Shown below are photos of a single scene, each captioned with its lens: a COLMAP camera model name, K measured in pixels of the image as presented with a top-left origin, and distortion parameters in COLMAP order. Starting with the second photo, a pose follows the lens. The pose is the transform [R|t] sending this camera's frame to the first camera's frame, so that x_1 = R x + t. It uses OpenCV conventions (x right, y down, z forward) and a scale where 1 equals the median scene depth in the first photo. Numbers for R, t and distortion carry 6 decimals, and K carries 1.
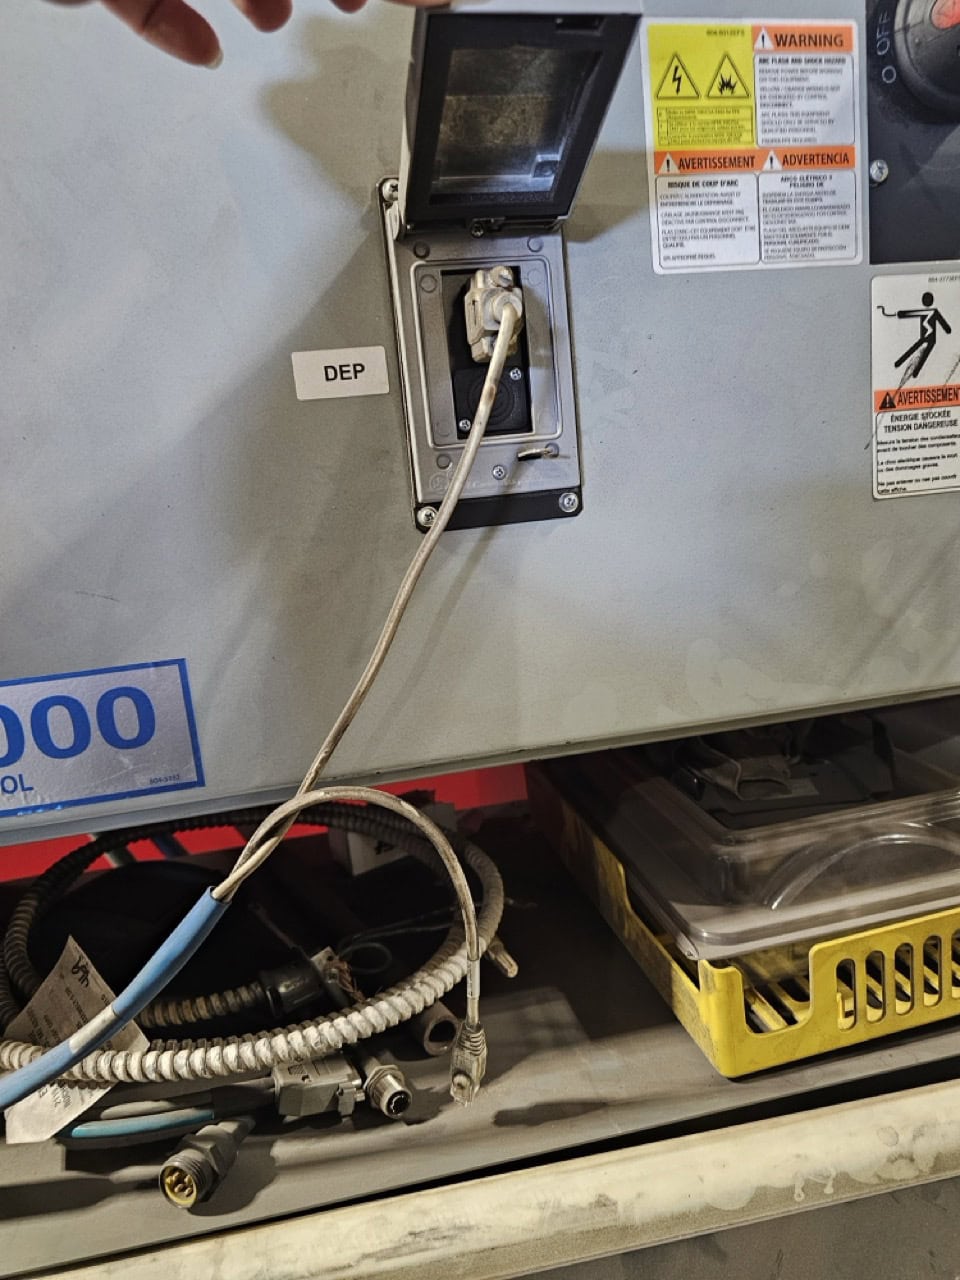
lens RADIAL K [[873.4, 0, 480.0], [0, 873.4, 640.0], [0, 0, 1]] dist [0.050604, -0.048202]
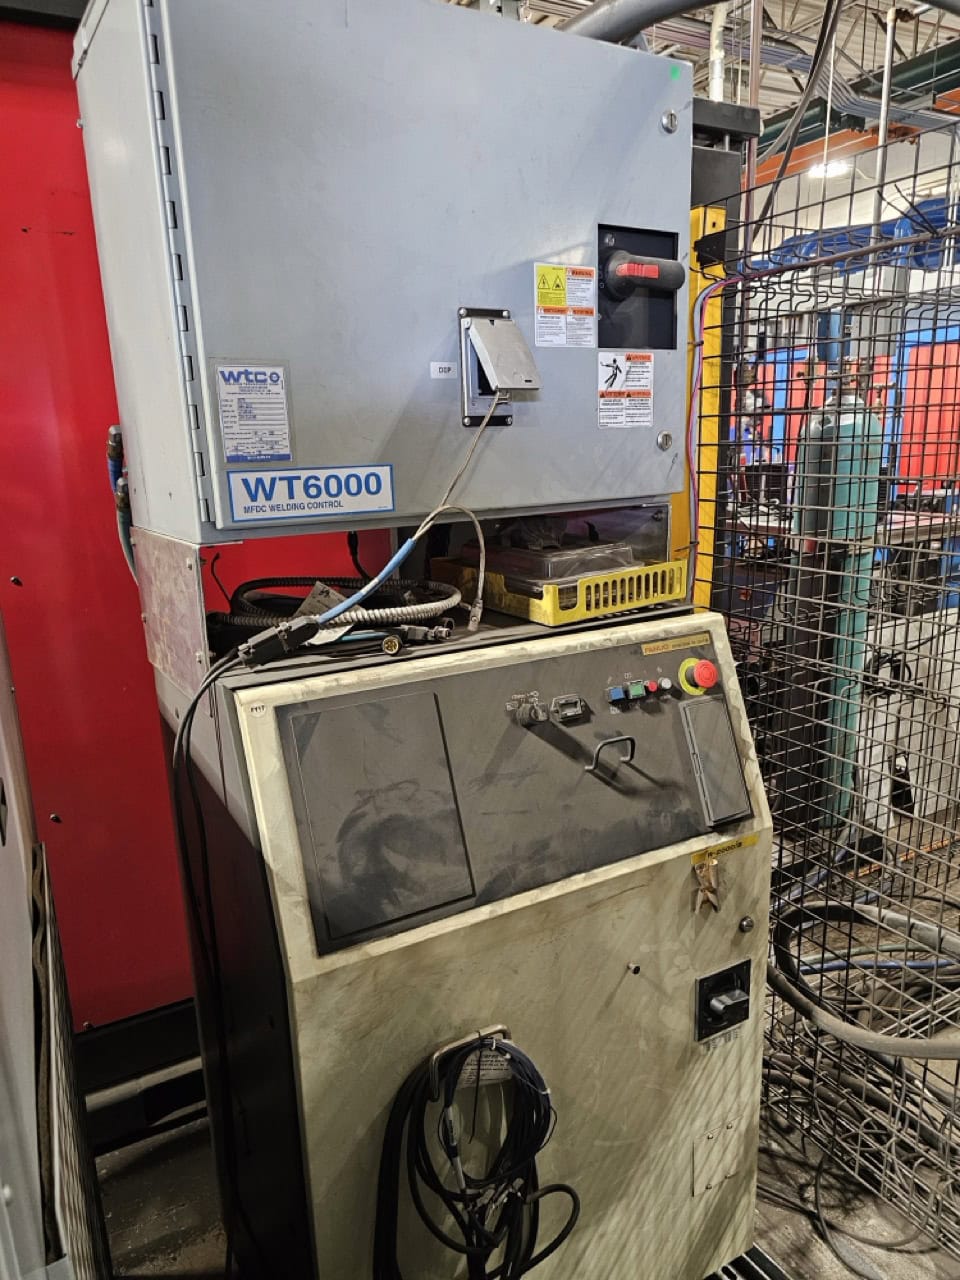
lens RADIAL K [[873.4, 0, 480.0], [0, 873.4, 640.0], [0, 0, 1]] dist [0.050604, -0.048202]
pose [[0.937368, -0.017431, 0.347904, -1.034473], [0.006573, 0.999454, 0.032367, 0.488179], [-0.348278, -0.028053, 0.936971, -1.759809]]
